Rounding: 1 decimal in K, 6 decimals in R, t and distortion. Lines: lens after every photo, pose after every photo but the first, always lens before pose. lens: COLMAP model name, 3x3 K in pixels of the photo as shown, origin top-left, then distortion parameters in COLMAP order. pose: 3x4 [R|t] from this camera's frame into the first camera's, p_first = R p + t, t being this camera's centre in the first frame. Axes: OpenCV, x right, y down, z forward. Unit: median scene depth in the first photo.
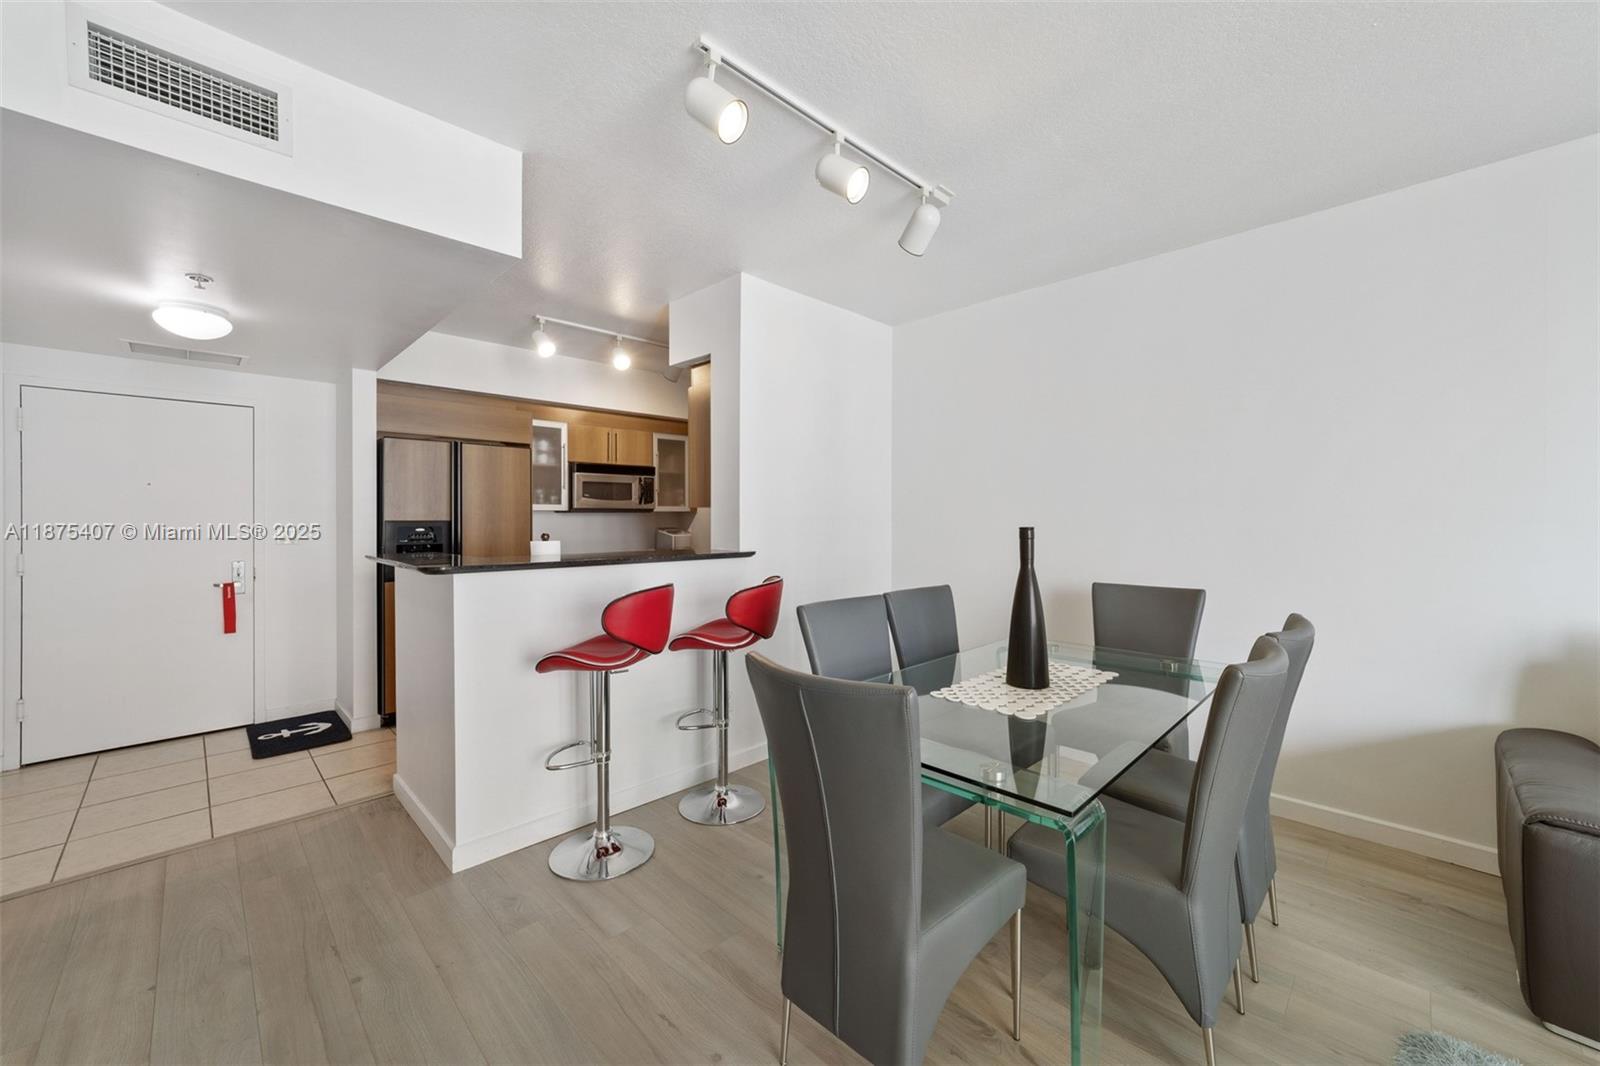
lens RADIAL K [[616.8, 0, 794.6], [0, 616.8, 522.4], [0, 0, 1]] dist [-0.000369, 0.000185]
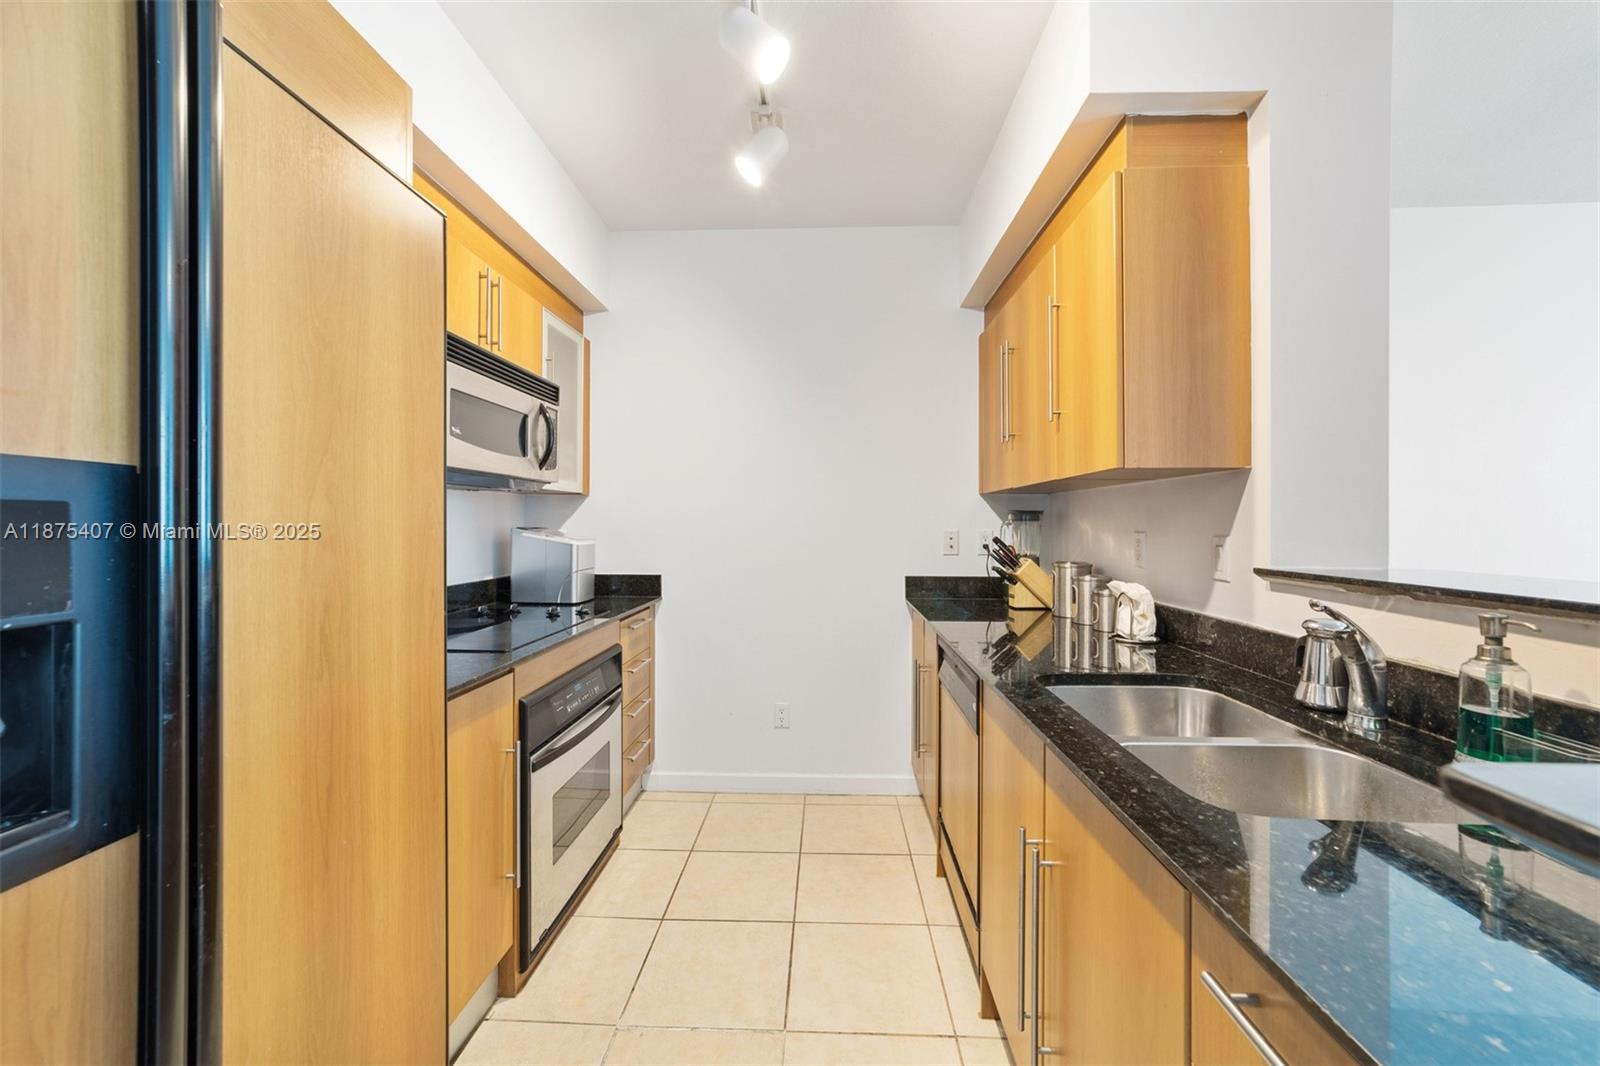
lens RADIAL K [[623.6, 0, 800.0], [0, 623.6, 533.0], [0, 0, 1]] dist [-0.002169, -0.000124]
pose [[0.730025, -0.006540, 0.683389, -0.441754], [-0.000735, 0.999946, 0.010354, 0.009837], [-0.683420, -0.008060, 0.729981, 0.620385]]
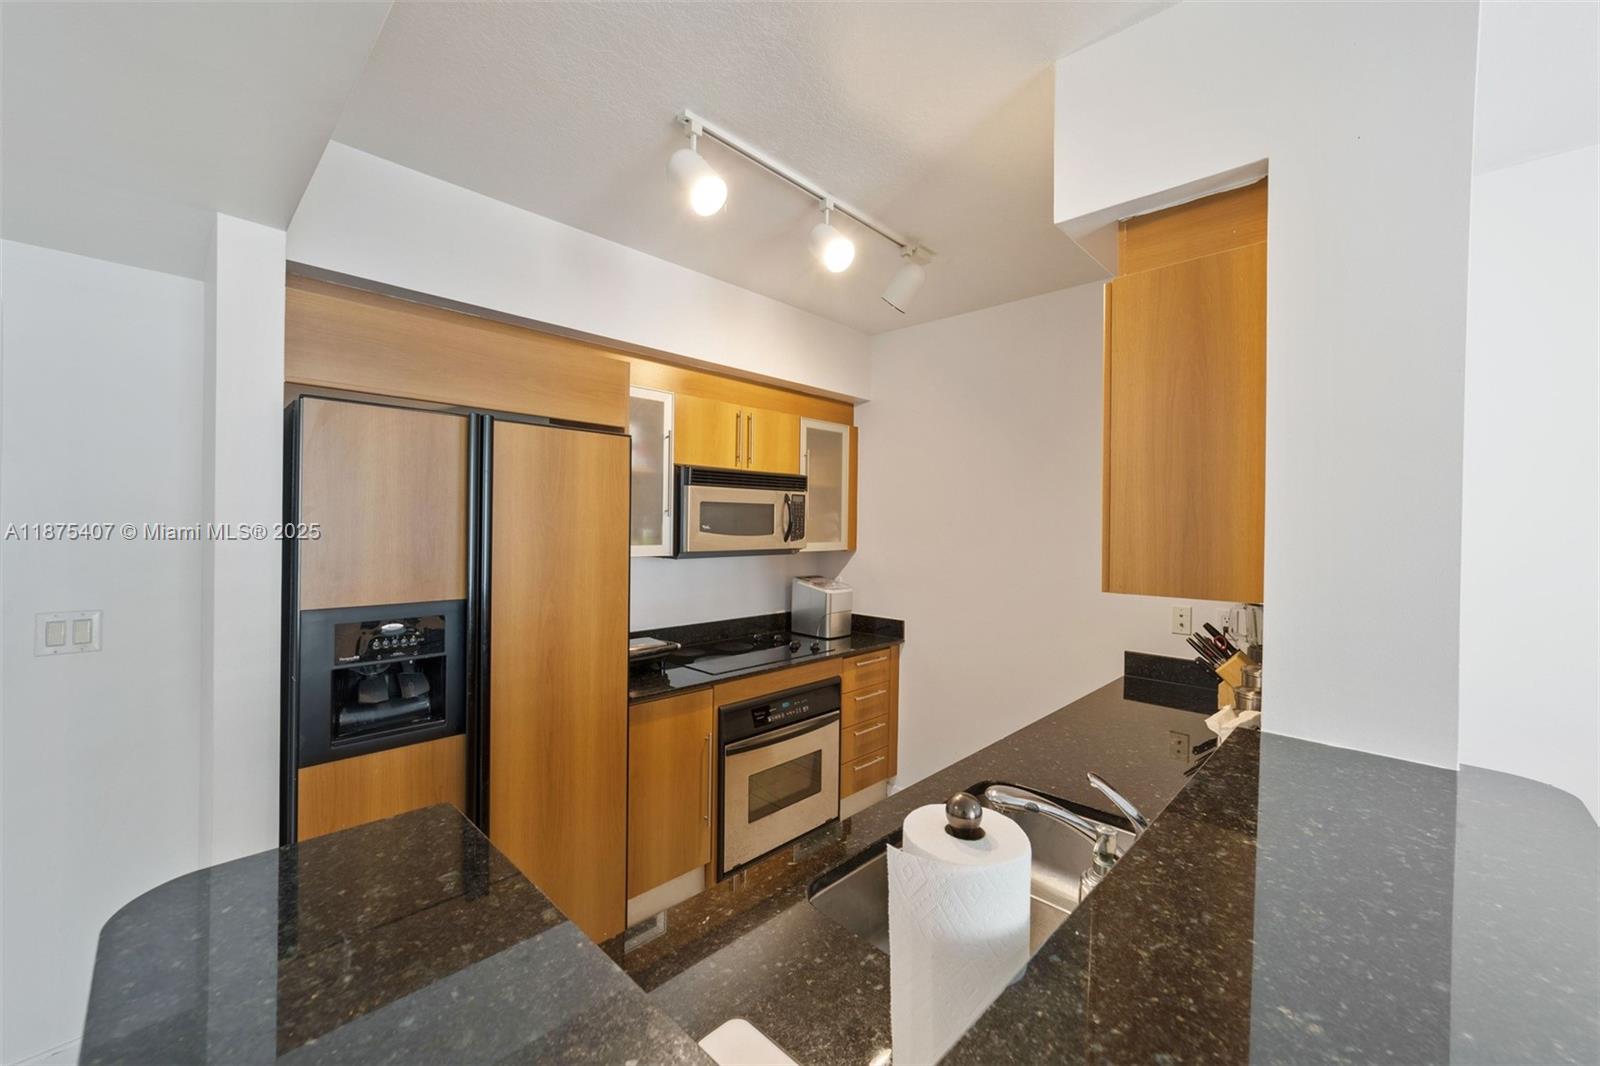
lens RADIAL K [[623.6, 0, 800.0], [0, 623.6, 533.0], [0, 0, 1]] dist [-0.002169, -0.000124]
pose [[0.999290, 0.012936, 0.035397, -0.277605], [-0.013228, 0.999880, 0.008037, -0.045055], [-0.035289, -0.008499, 0.999341, 0.455128]]
